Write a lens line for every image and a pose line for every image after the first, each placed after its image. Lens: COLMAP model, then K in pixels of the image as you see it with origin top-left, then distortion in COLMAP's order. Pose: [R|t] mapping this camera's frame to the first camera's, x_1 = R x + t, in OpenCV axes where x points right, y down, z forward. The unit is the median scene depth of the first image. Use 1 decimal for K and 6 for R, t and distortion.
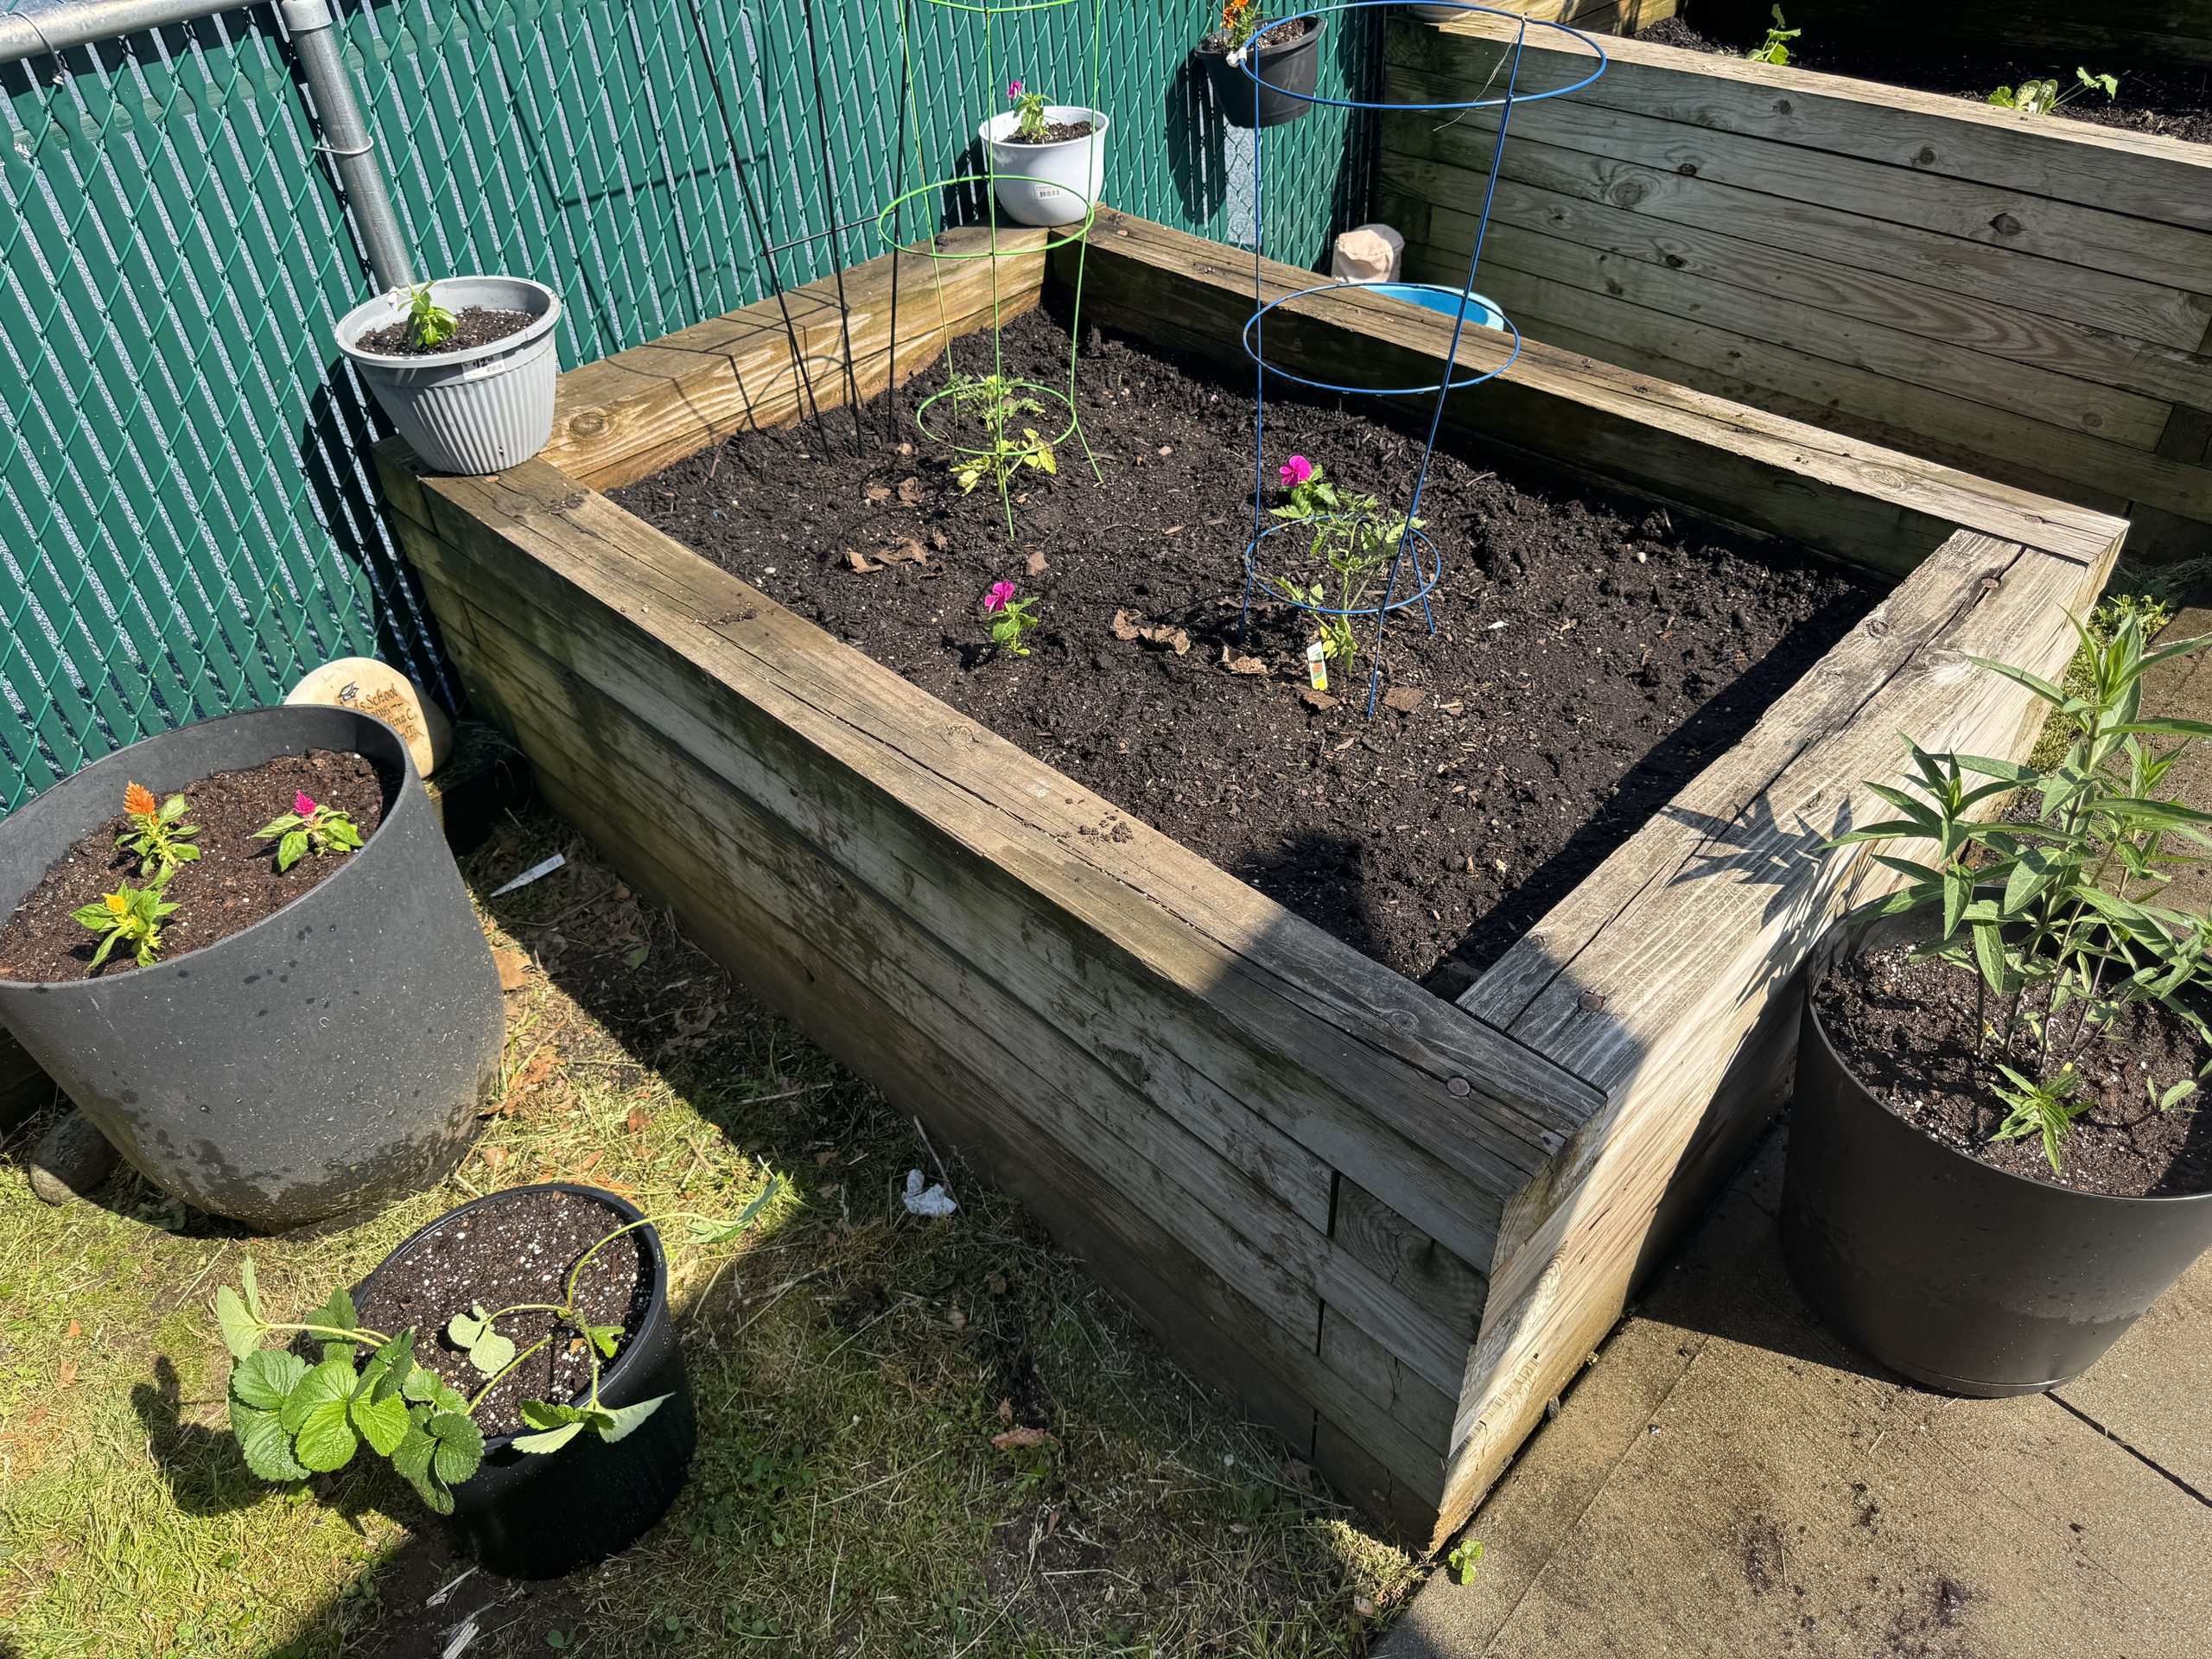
lens RADIAL K [[1603.8, 0, 1112.0], [0, 1603.8, 807.3], [0, 0, 1]] dist [0.037373, -0.032864]
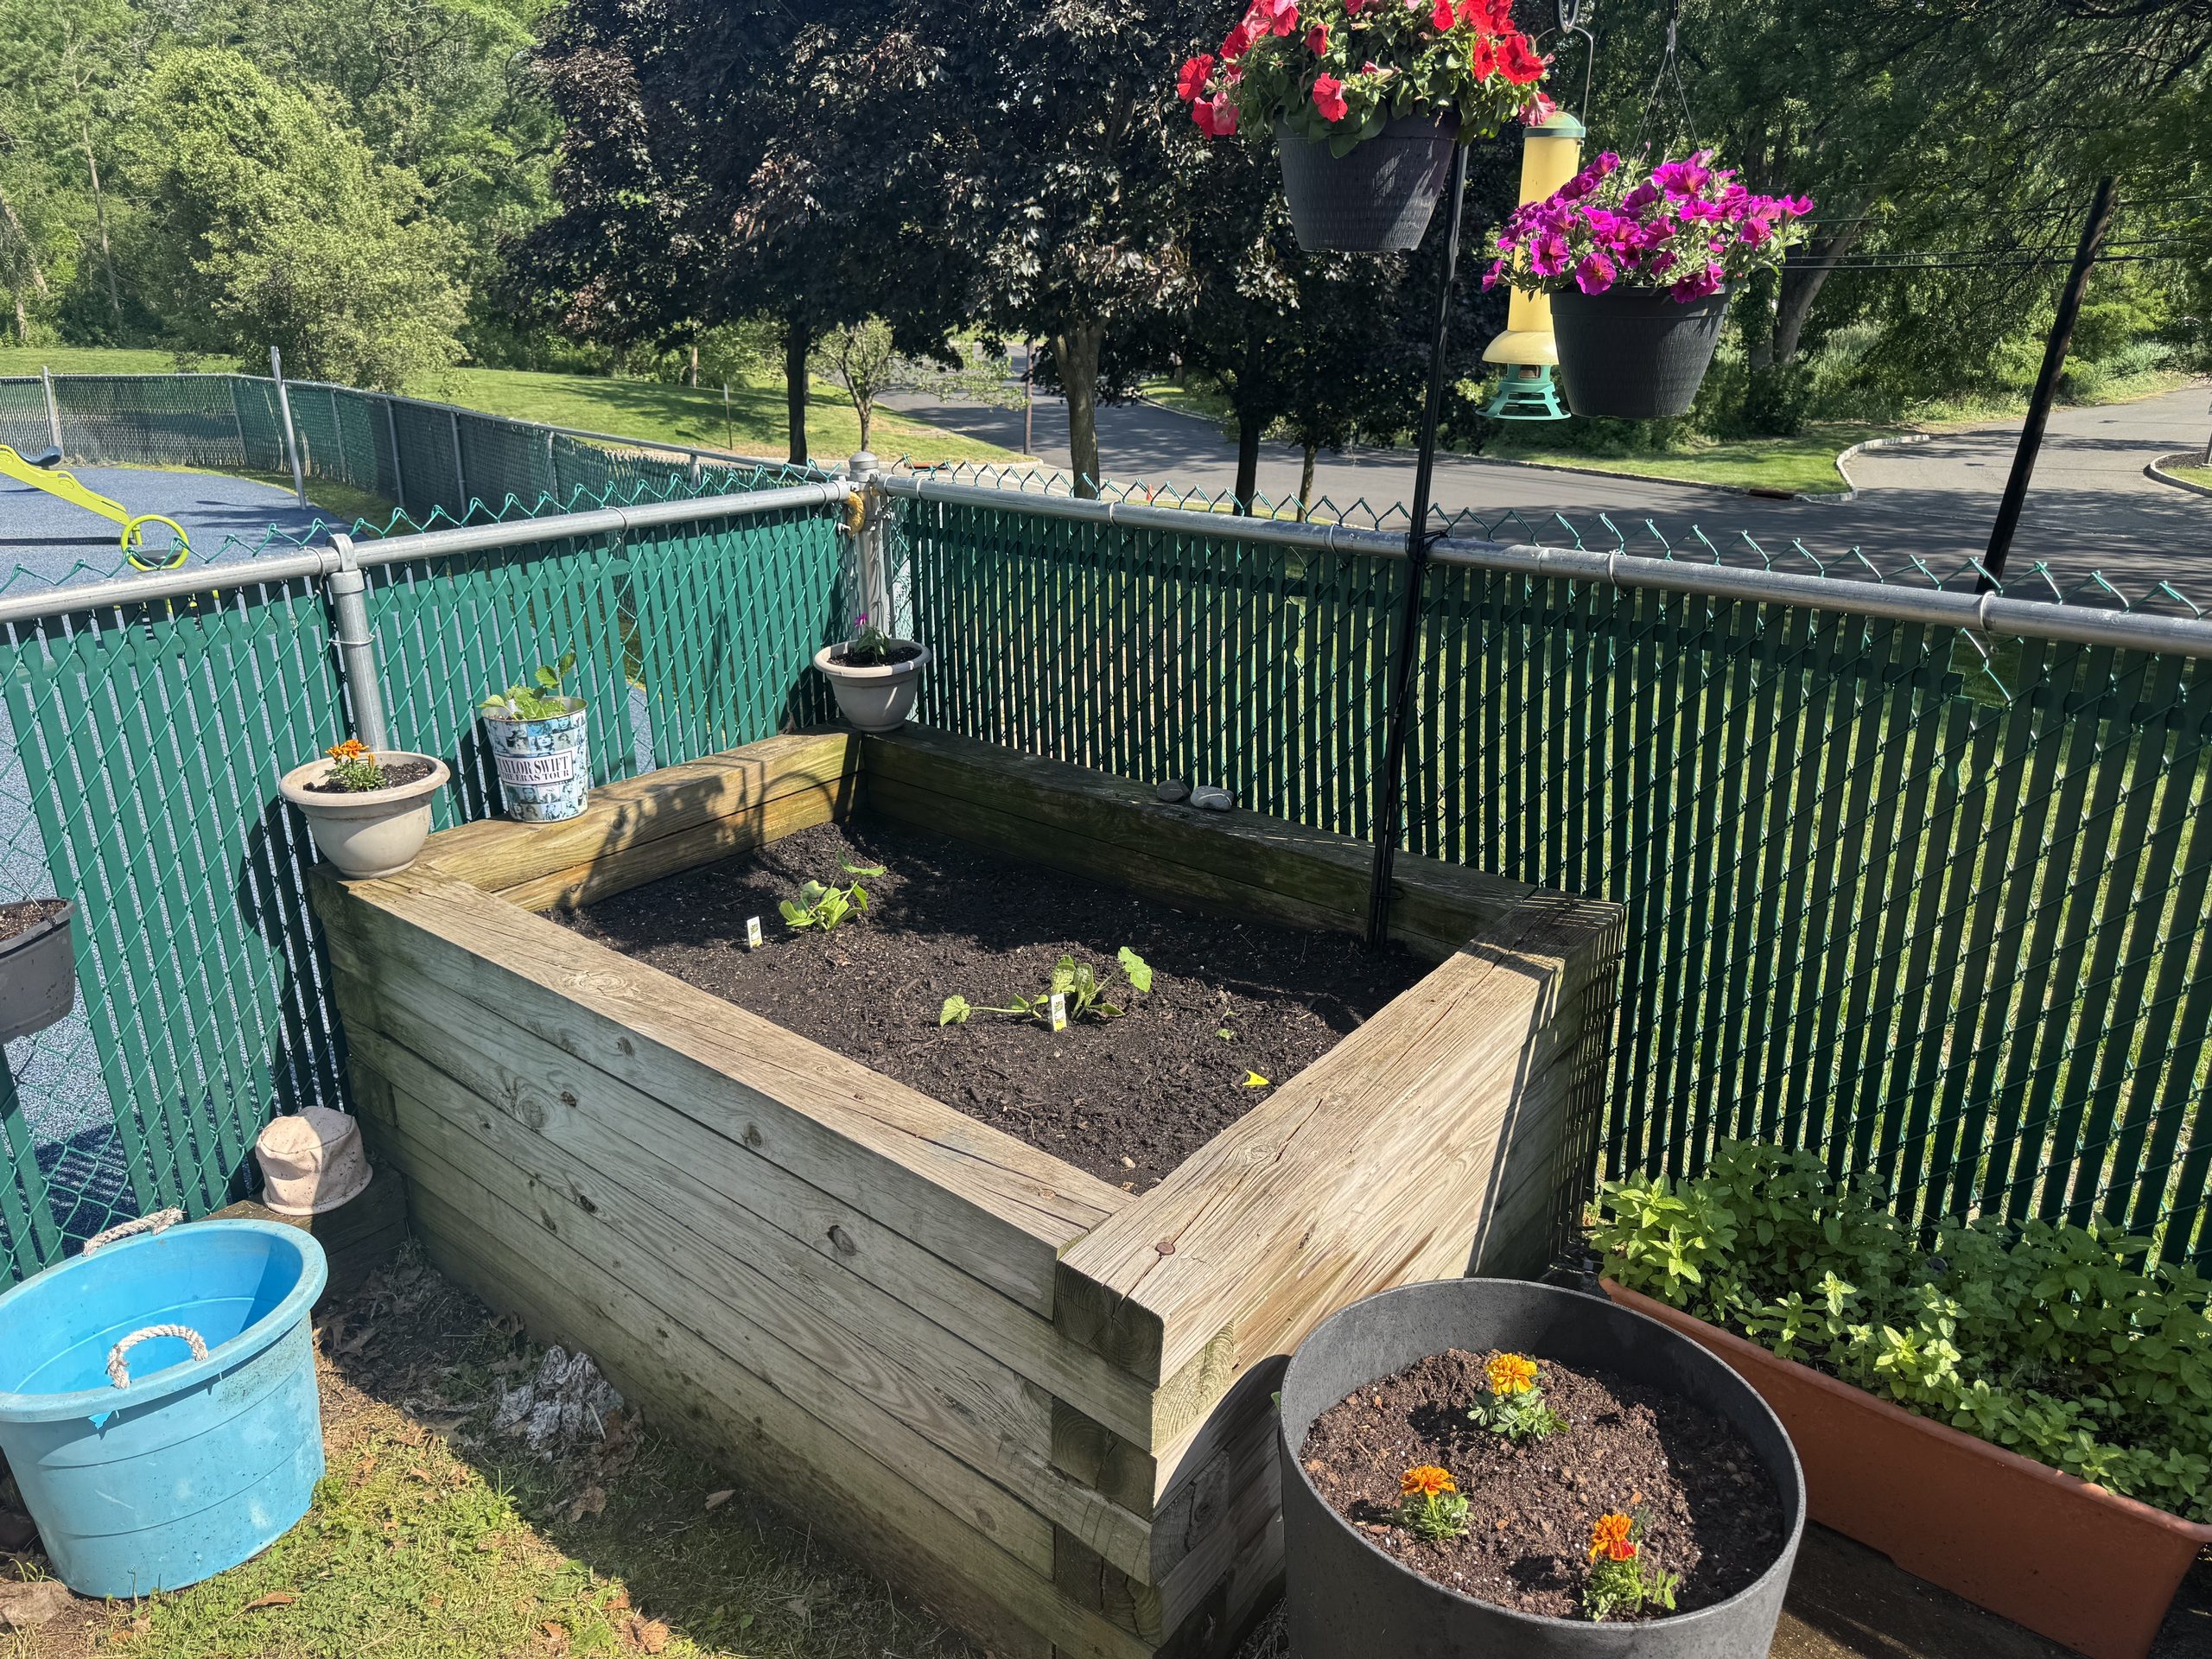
lens RADIAL K [[1603.8, 0, 1065.5], [0, 1603.8, 821.4], [0, 0, 1]] dist [0.037373, -0.032864]
pose [[0.995887, 0.007673, 0.090276, 0.590876], [0.022708, 0.943464, -0.330697, -0.299732], [-0.087709, 0.331386, 0.939409, 0.262119]]
